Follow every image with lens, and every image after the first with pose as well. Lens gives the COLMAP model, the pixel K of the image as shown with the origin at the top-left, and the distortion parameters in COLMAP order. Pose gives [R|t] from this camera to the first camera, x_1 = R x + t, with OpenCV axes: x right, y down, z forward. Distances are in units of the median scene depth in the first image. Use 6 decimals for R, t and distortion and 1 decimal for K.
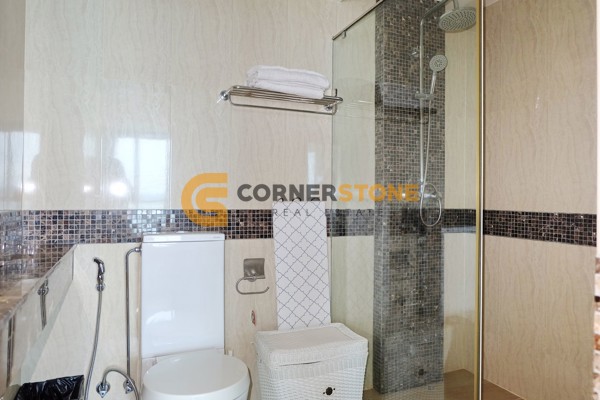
lens RADIAL K [[414.9, 0, 300.0], [0, 414.9, 200.0], [0, 0, 1]] dist [-0.005698, -0.000149]
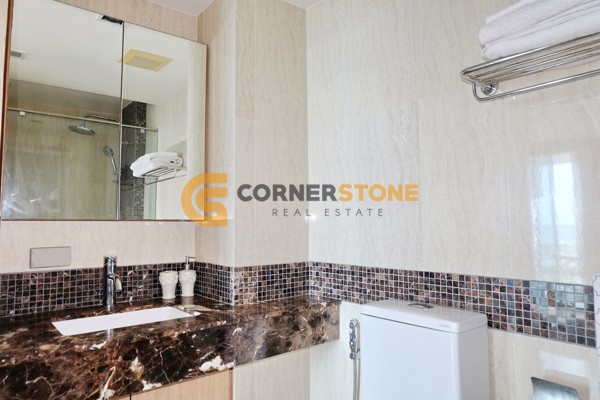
lens RADIAL K [[414.9, 0, 300.0], [0, 414.9, 200.0], [0, 0, 1]] dist [-0.005698, -0.000149]
pose [[0.304788, -0.073398, -0.949588, 0.326198], [0.004633, 0.997129, -0.075585, -0.048477], [0.952409, 0.018638, 0.304253, 0.616311]]
